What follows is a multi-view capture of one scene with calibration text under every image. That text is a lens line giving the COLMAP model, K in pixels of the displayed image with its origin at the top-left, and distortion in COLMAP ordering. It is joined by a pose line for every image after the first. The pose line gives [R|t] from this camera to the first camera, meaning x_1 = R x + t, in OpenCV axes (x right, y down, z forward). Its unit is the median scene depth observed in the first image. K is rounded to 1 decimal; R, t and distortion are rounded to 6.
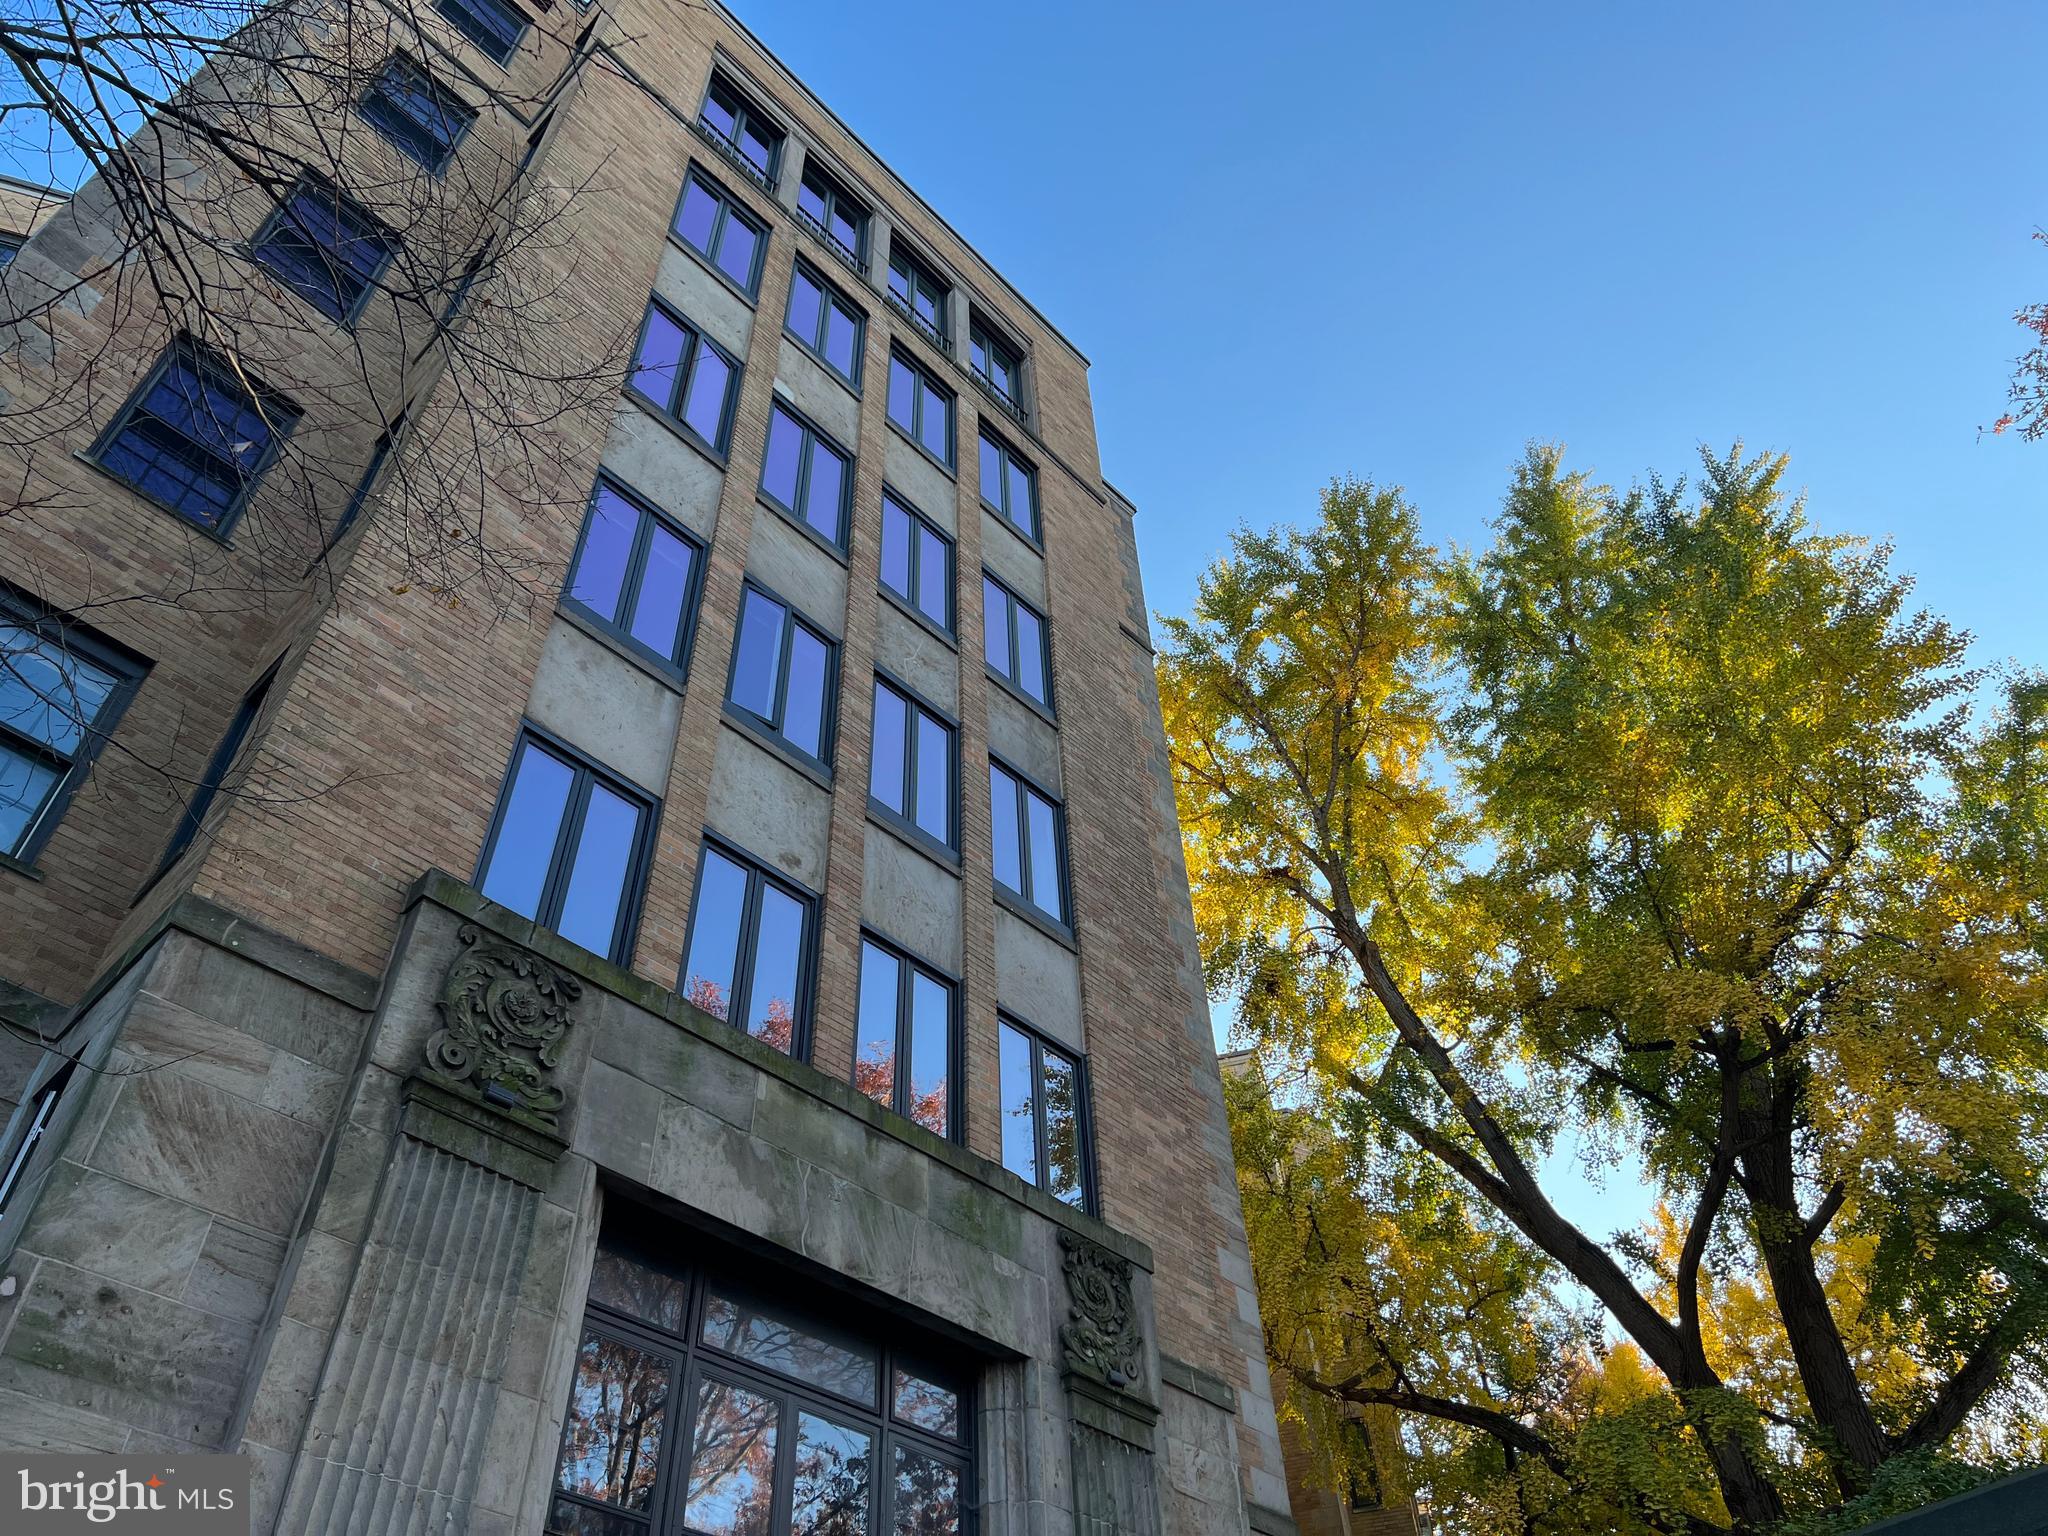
lens RADIAL K [[1542.7, 0, 1032.5], [0, 1542.7, 756.2], [0, 0, 1]] dist [0.050485, -0.061923]
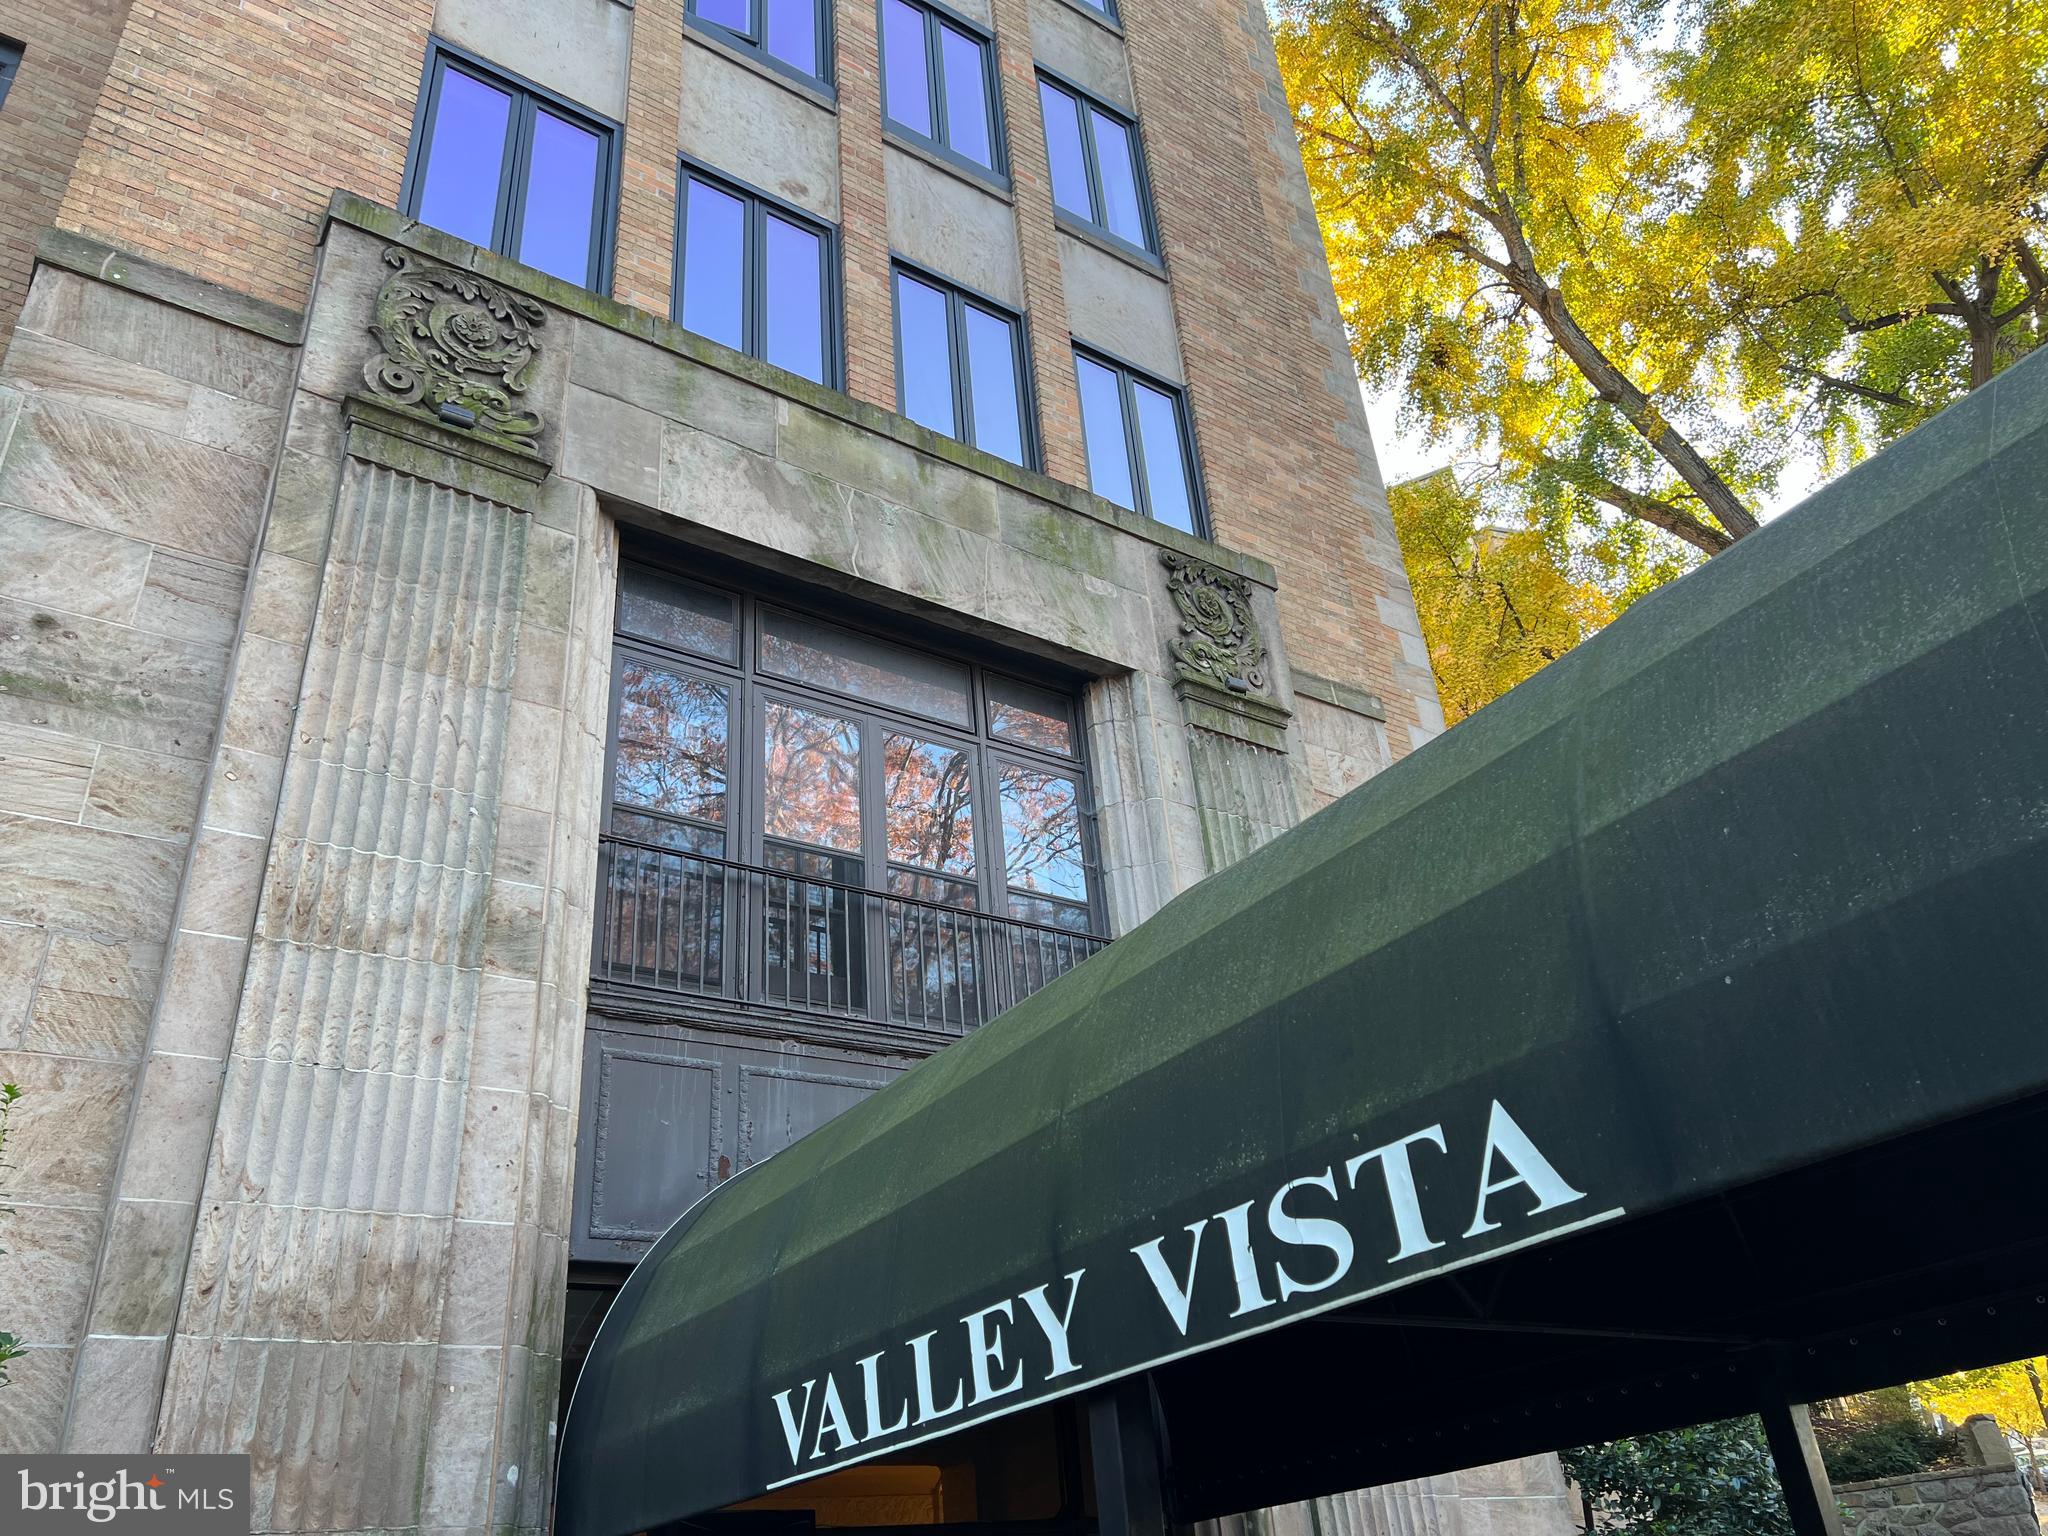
lens RADIAL K [[1542.7, 0, 1030.7], [0, 1542.7, 769.1], [0, 0, 1]] dist [0.050485, -0.061923]
pose [[0.977487, -0.135035, -0.162124, 0.081385], [0.177290, 0.942258, 0.284110, 0.173796], [0.114398, -0.306457, 0.944985, 0.100392]]
